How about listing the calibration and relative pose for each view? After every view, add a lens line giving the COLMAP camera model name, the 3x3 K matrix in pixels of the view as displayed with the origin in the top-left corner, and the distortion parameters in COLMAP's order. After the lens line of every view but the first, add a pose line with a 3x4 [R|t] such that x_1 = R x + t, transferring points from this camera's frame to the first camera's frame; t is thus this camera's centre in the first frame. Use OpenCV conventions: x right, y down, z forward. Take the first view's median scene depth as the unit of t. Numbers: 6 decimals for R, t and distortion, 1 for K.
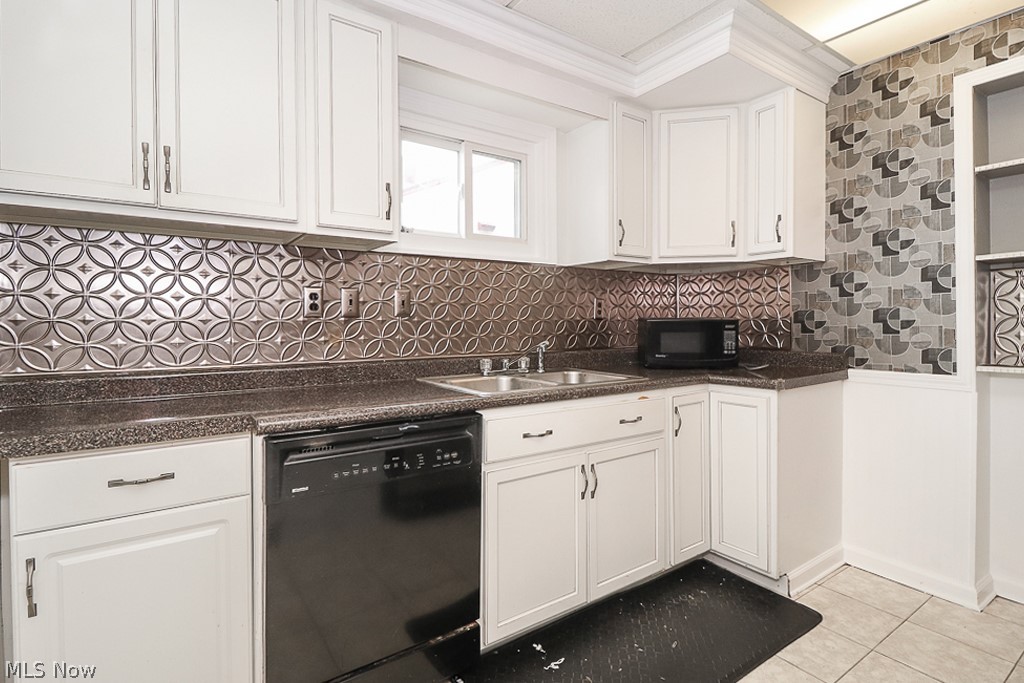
lens RADIAL K [[498.4, 0, 508.2], [0, 498.4, 327.7], [0, 0, 1]] dist [0.003380, -0.003935]
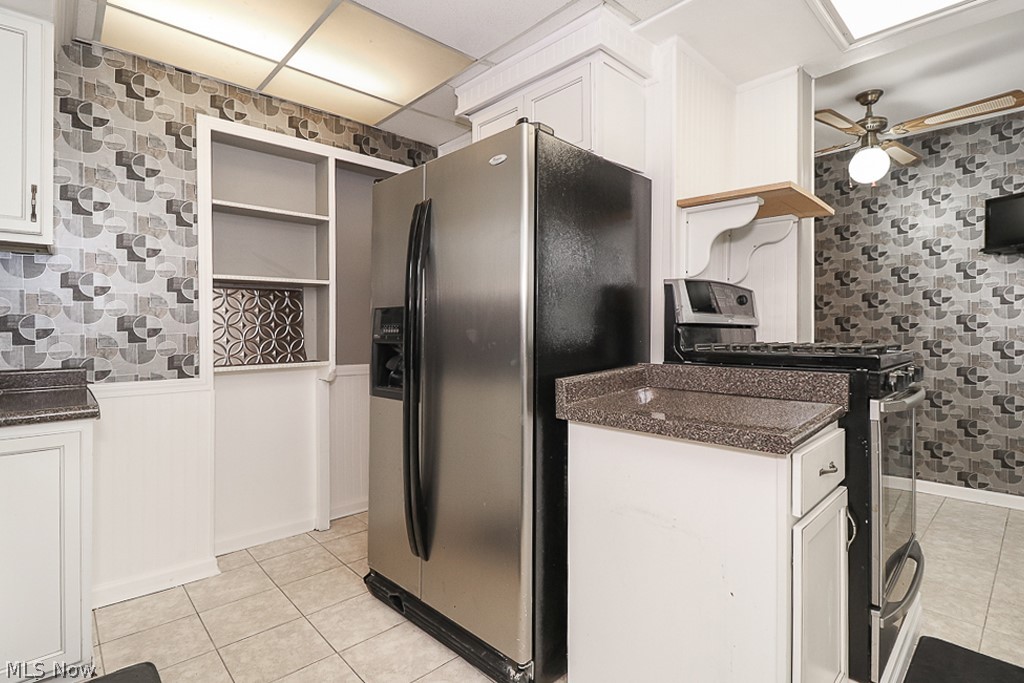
lens RADIAL K [[498.4, 0, 512.6], [0, 498.4, 327.2], [0, 0, 1]] dist [0.003380, -0.003935]
pose [[-0.139514, 0.003368, 0.990214, -0.384427], [0.007566, 0.999969, -0.002335, -0.012485], [-0.990191, 0.007166, -0.139535, 0.541557]]
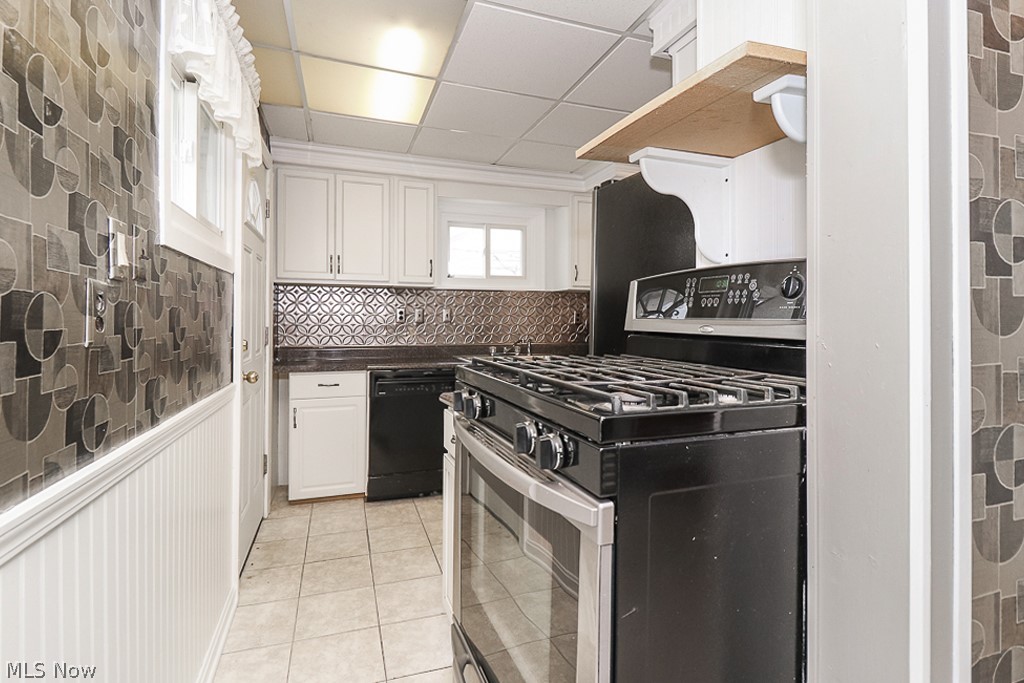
lens RADIAL K [[498.4, 0, 508.7], [0, 498.4, 318.5], [0, 0, 1]] dist [0.003380, -0.003935]
pose [[0.961736, 0.008994, -0.273830, 0.403669], [-0.011957, 0.999887, -0.009152, -0.018105], [0.273716, 0.012075, 0.961735, -0.571897]]
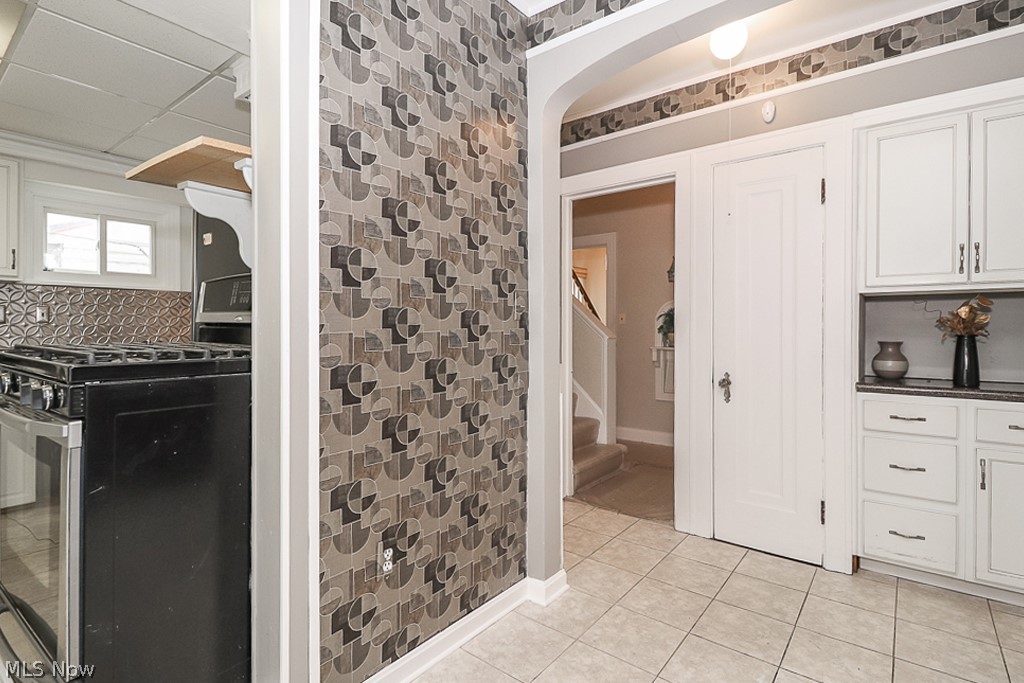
lens RADIAL K [[498.4, 0, 514.1], [0, 498.4, 334.3], [0, 0, 1]] dist [0.003380, -0.003935]
pose [[0.954166, 0.008796, 0.299148, 0.600214], [-0.009219, 0.999958, 0.000004, 0.001757], [-0.299135, -0.002762, 0.954207, -0.797240]]
